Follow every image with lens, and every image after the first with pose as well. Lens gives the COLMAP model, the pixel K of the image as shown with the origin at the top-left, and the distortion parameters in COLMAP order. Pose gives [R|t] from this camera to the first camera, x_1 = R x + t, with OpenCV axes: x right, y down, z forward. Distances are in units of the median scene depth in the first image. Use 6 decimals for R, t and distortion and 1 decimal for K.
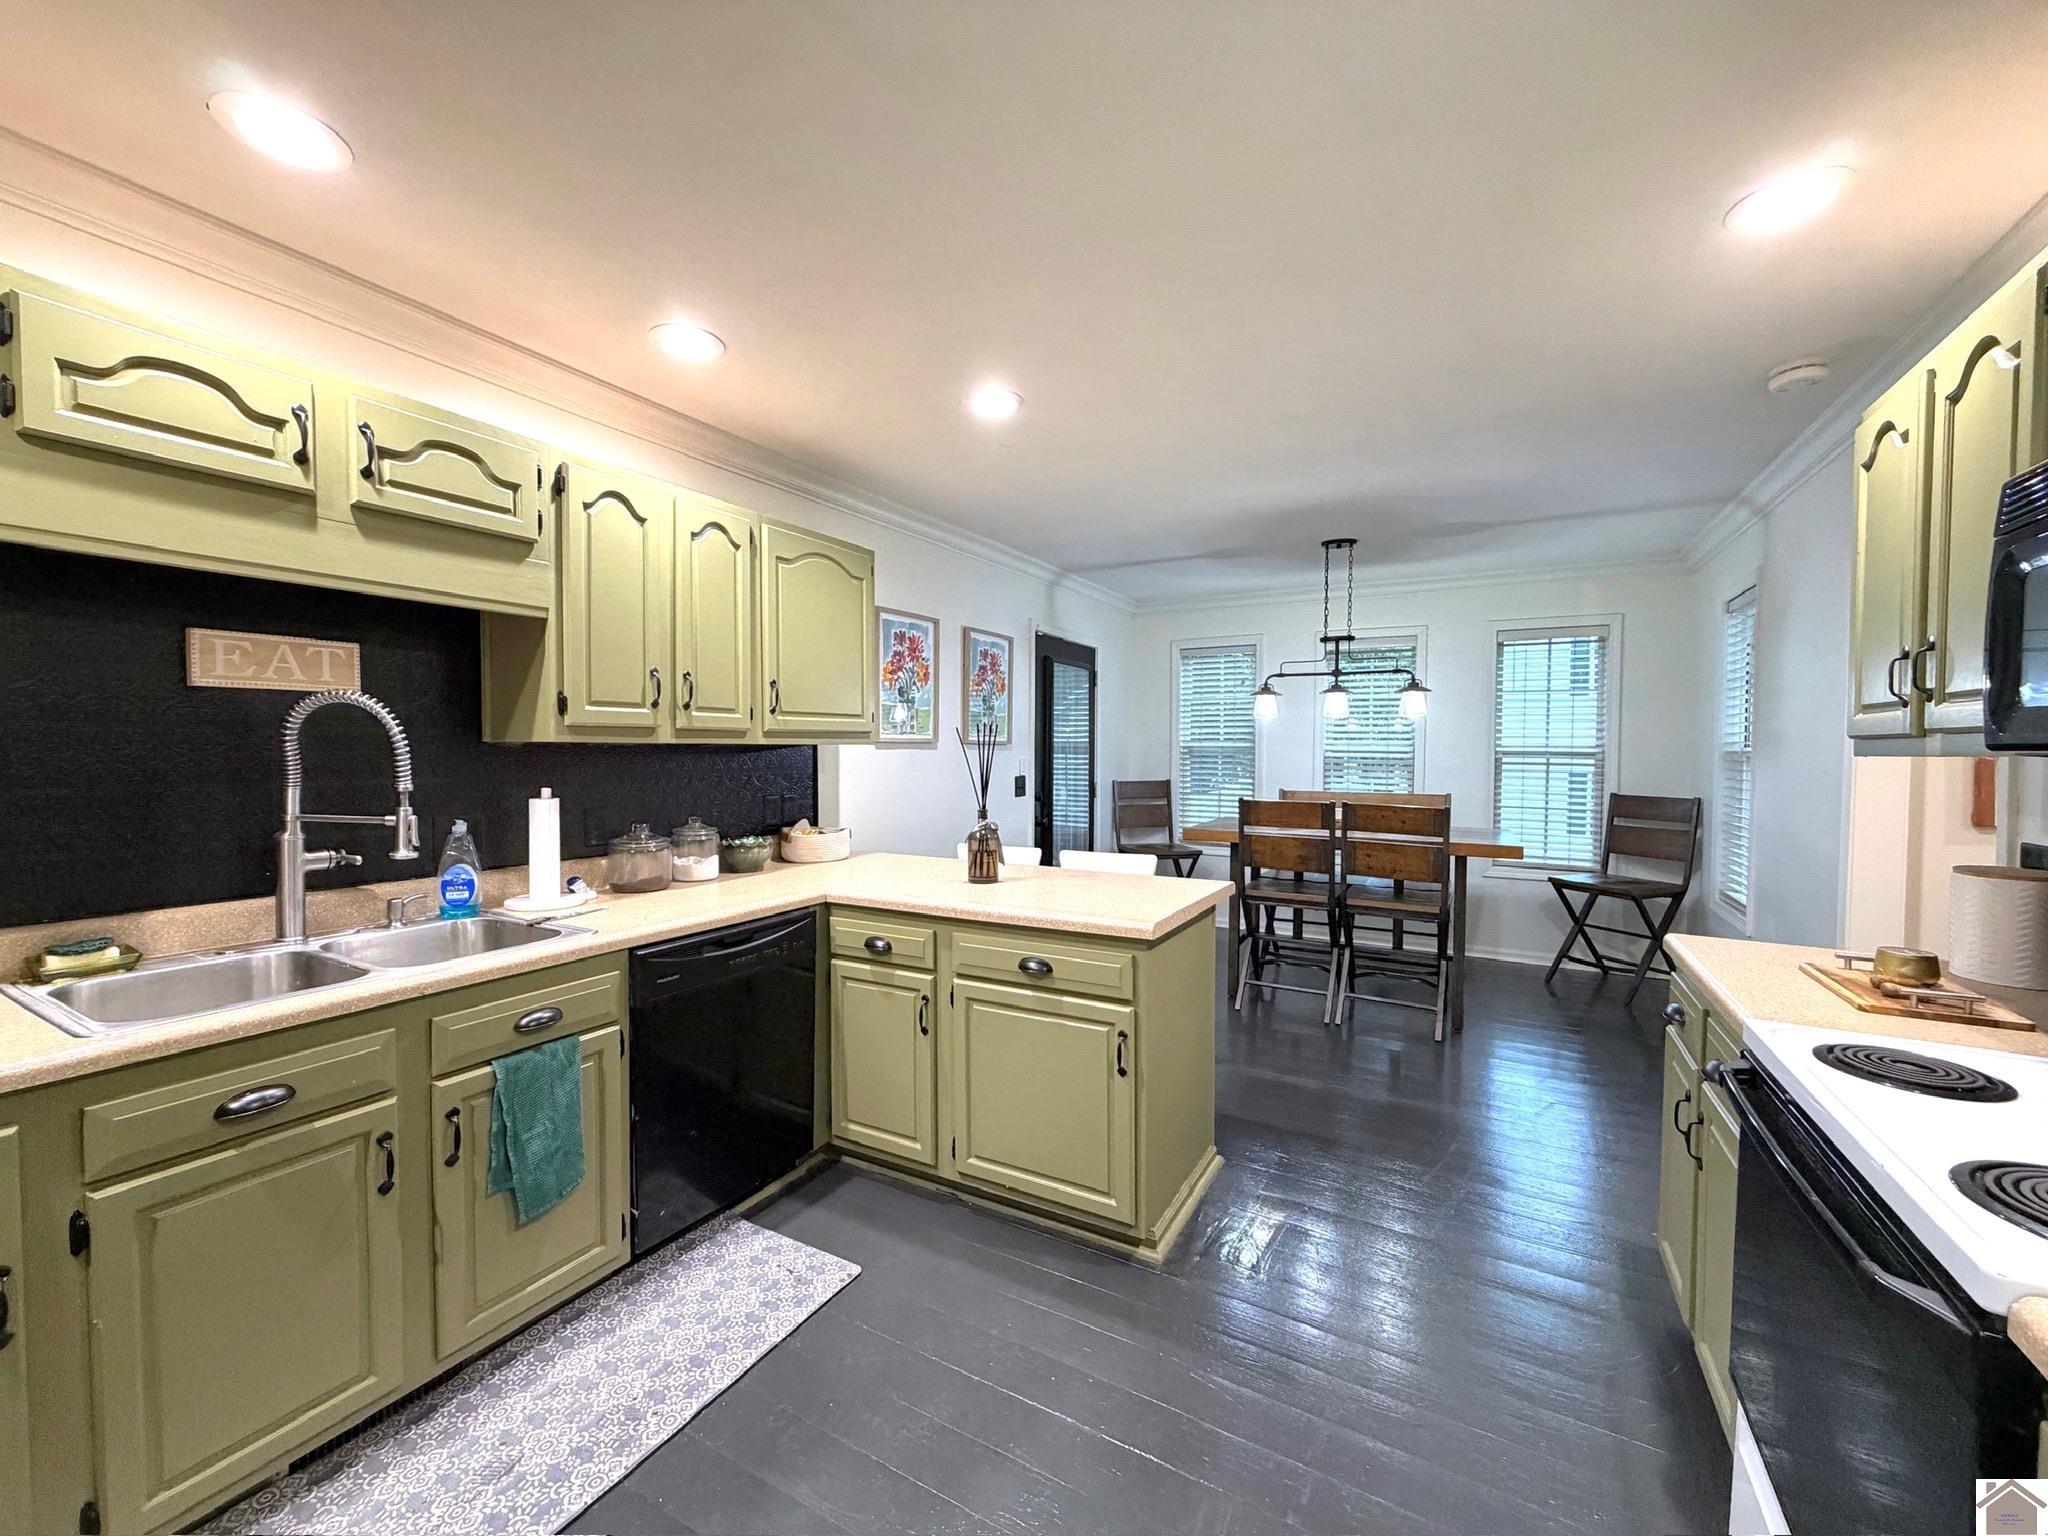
lens RADIAL K [[815.4, 0, 1019.9], [0, 815.4, 772.2], [0, 0, 1]] dist [0.000880, -0.000001]
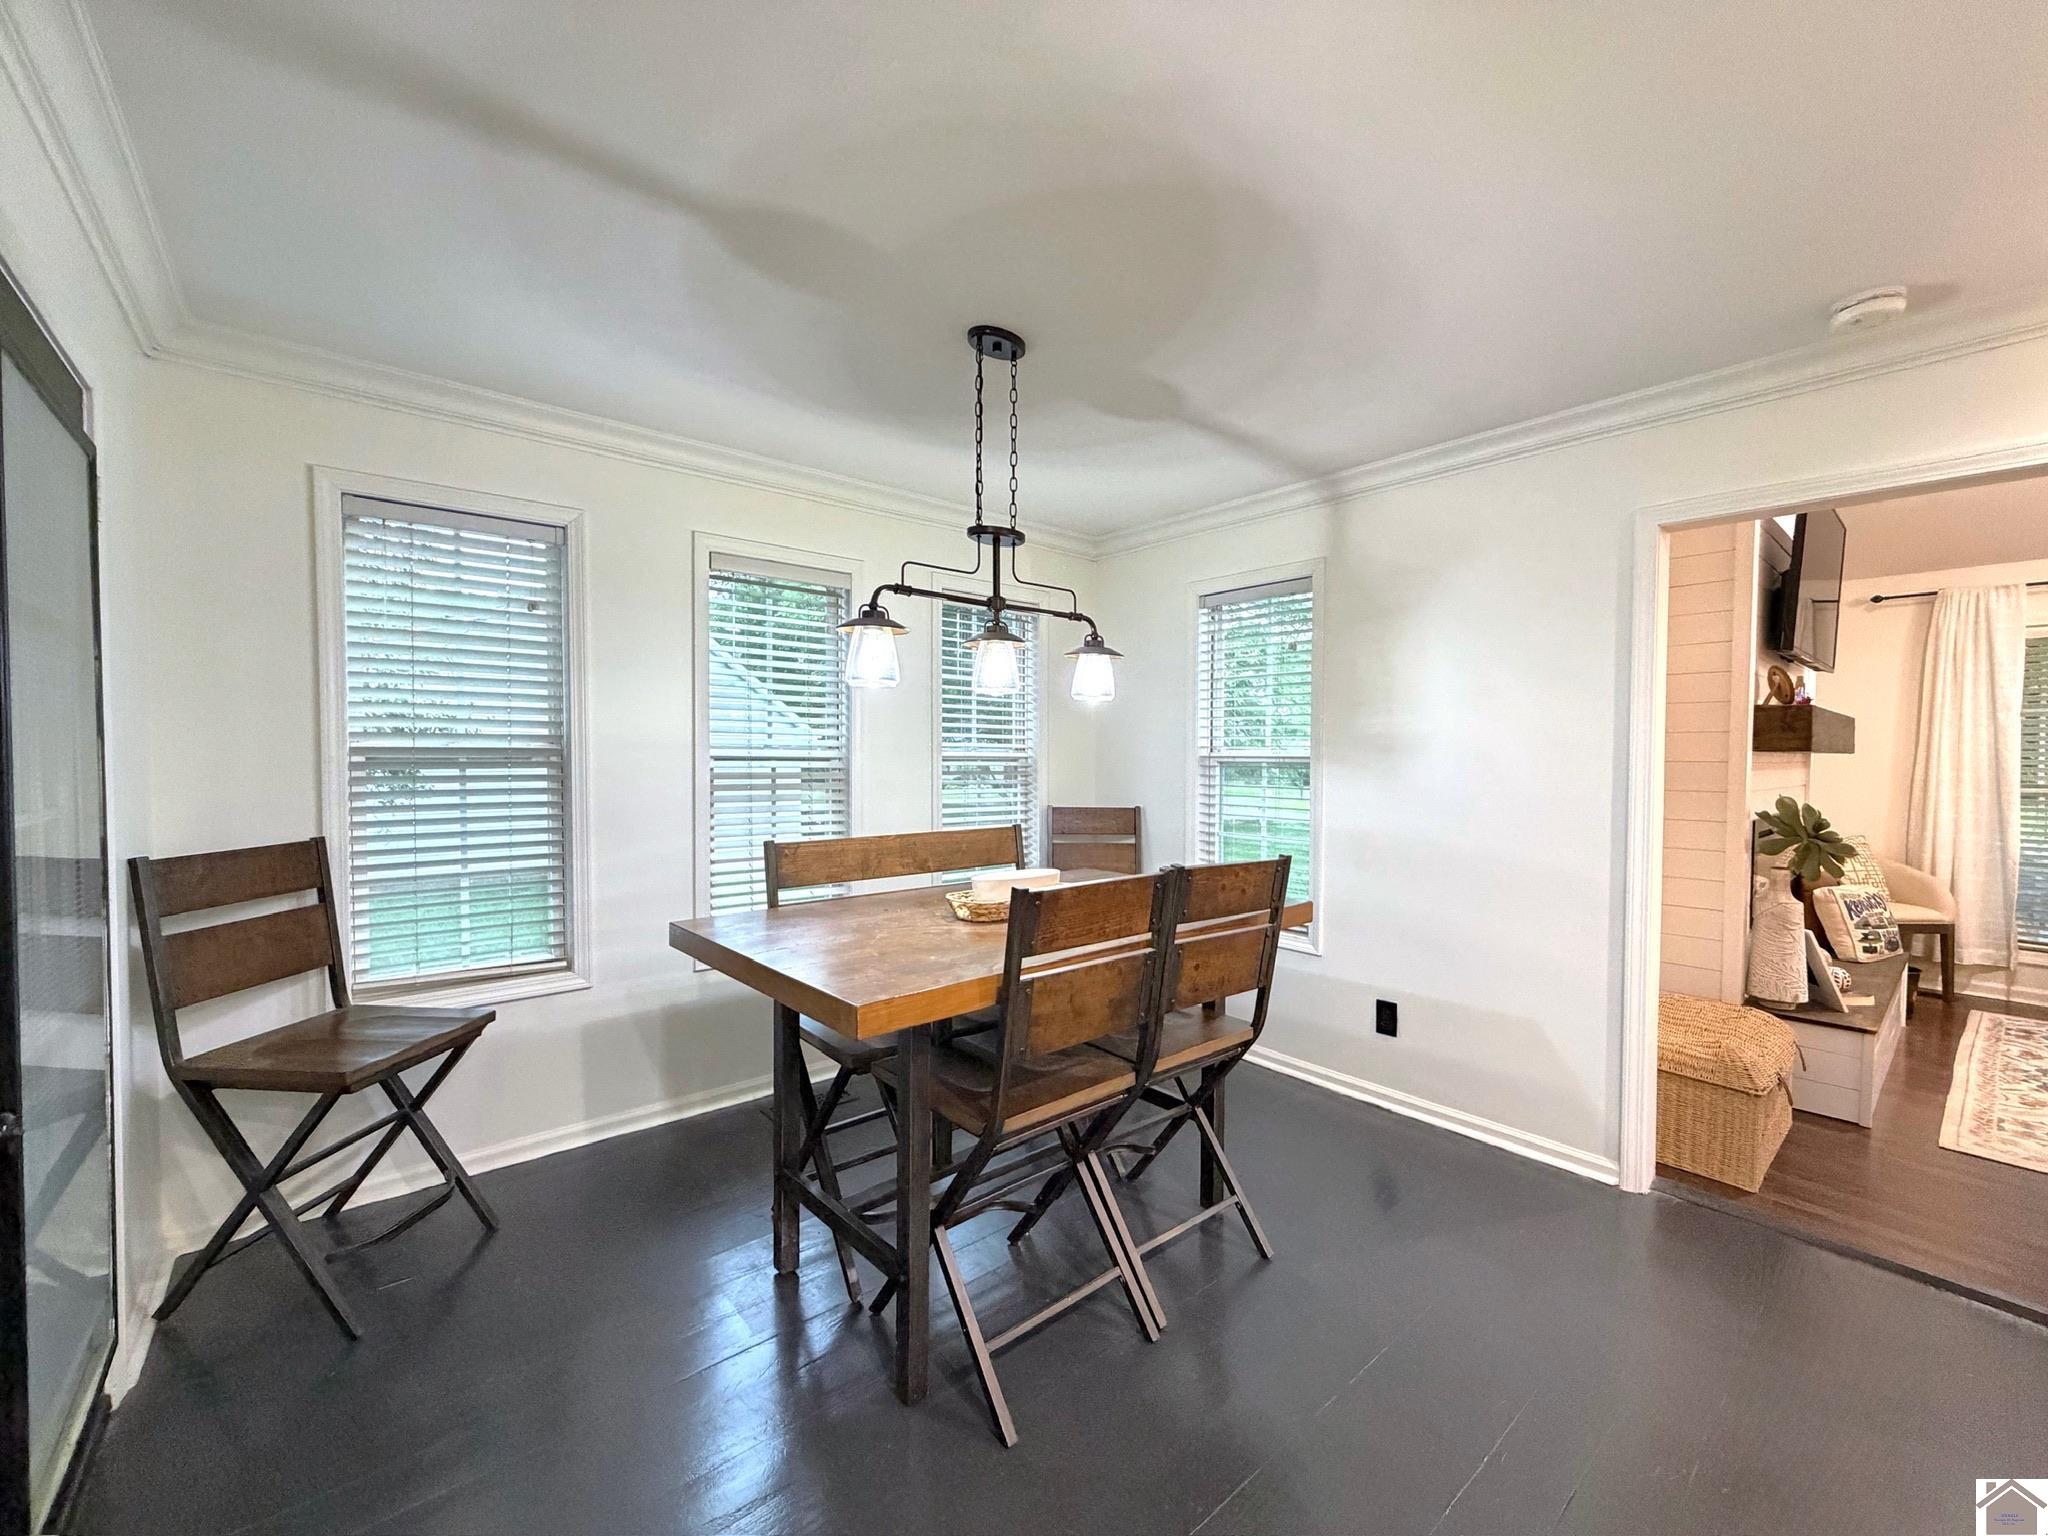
lens RADIAL K [[835.5, 0, 998.5], [0, 835.5, 777.3], [0, 0, 1]] dist [-0.000645, -0.000142]
pose [[0.365972, -0.026238, 0.930256, -0.169318], [0.025838, 0.999504, 0.018027, -0.046899], [-0.930267, 0.017438, 0.366468, 1.562682]]
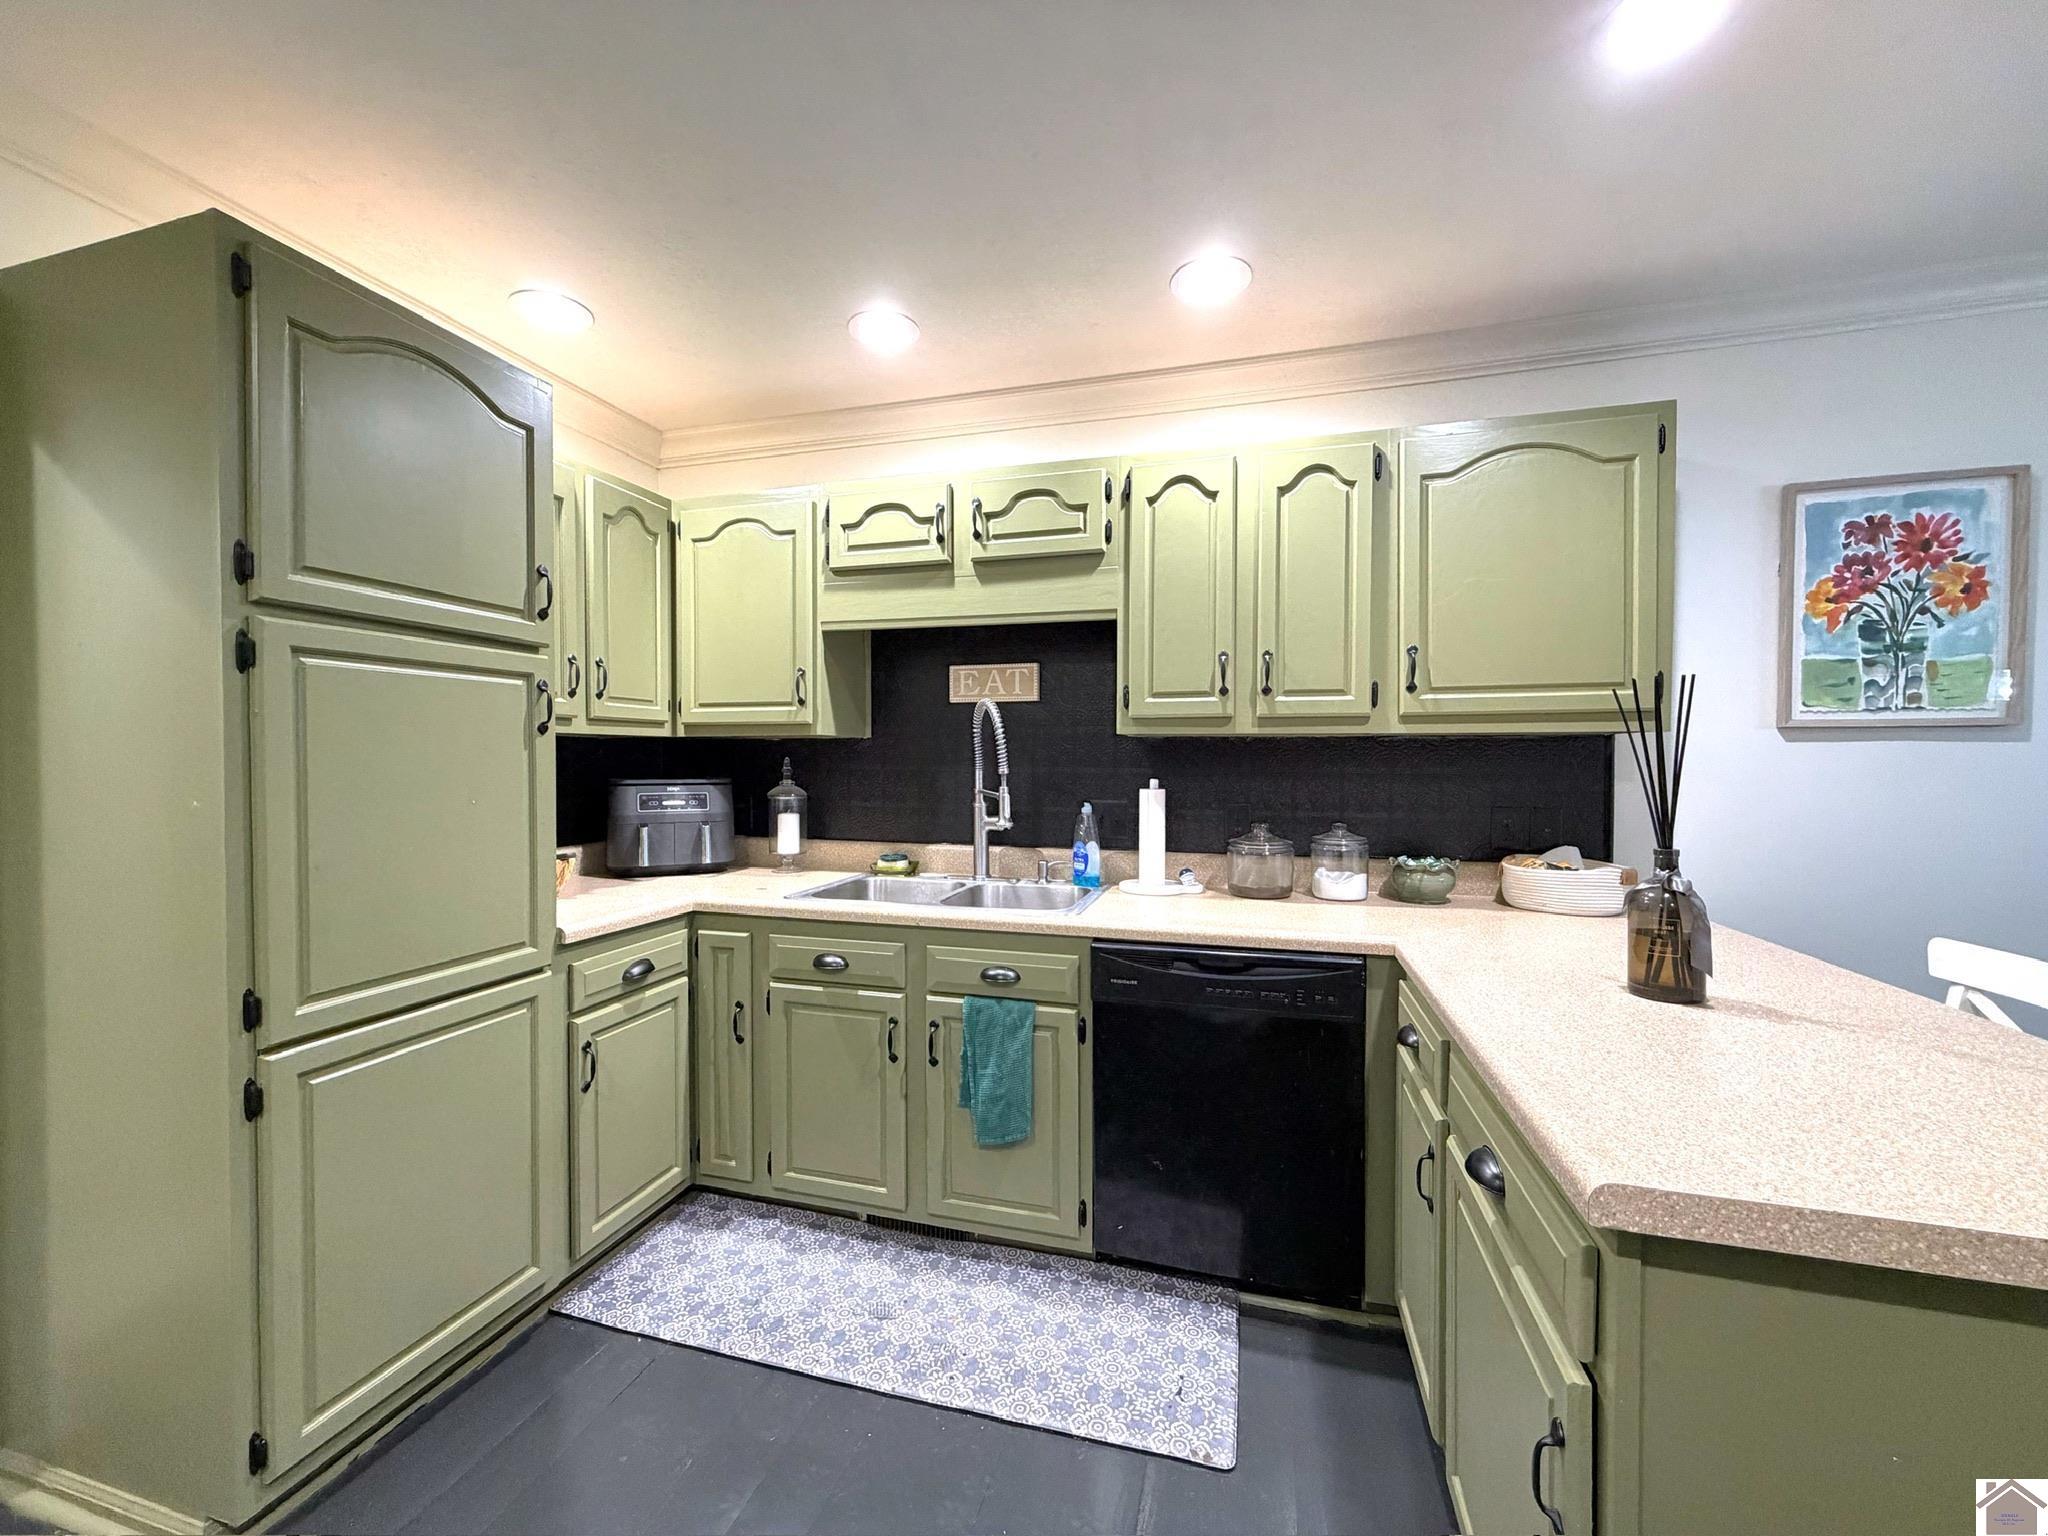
lens RADIAL K [[815.4, 0, 1019.9], [0, 815.4, 772.2], [0, 0, 1]] dist [0.000880, -0.000001]
pose [[0.233402, 0.013781, -0.972283, 0.403586], [-0.031028, 0.999496, 0.006719, 0.008938], [0.971885, 0.028600, 0.233712, 0.587223]]
